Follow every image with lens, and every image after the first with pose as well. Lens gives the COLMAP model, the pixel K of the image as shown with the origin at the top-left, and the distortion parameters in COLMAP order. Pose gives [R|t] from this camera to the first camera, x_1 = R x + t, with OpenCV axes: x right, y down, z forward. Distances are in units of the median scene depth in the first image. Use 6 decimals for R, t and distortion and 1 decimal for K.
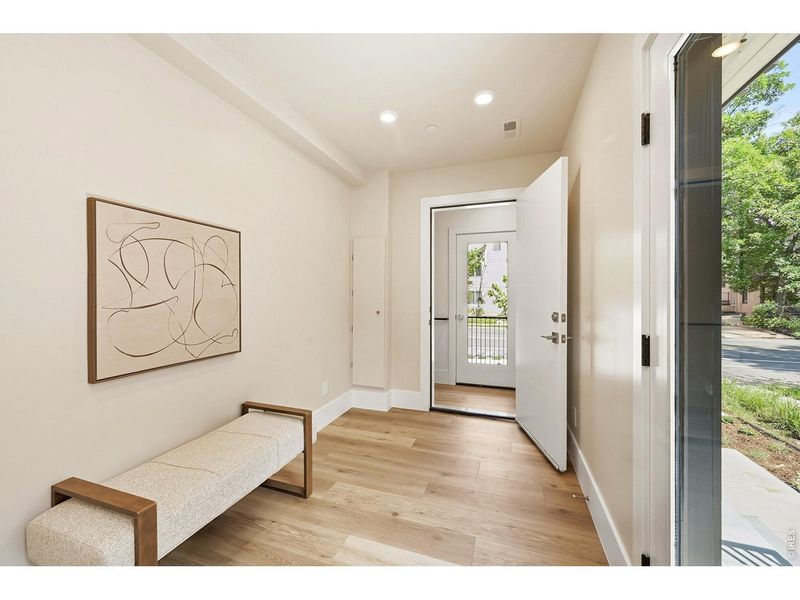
lens RADIAL K [[320.9, 0, 400.0], [0, 320.9, 296.4], [0, 0, 1]] dist [-0.013844, -0.000158]
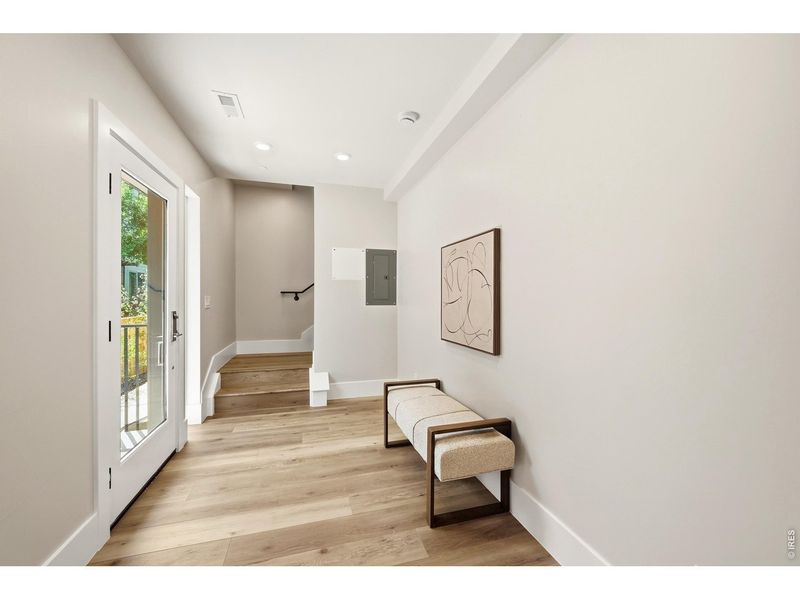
lens RADIAL K [[320.9, 0, 402.0], [0, 320.9, 298.9], [0, 0, 1]] dist [-0.013844, -0.000158]
pose [[-0.814704, -0.000203, -0.579877, 0.319566], [-0.005164, 0.999963, 0.006905, 0.001933], [0.579854, 0.008620, -0.814674, 1.879707]]
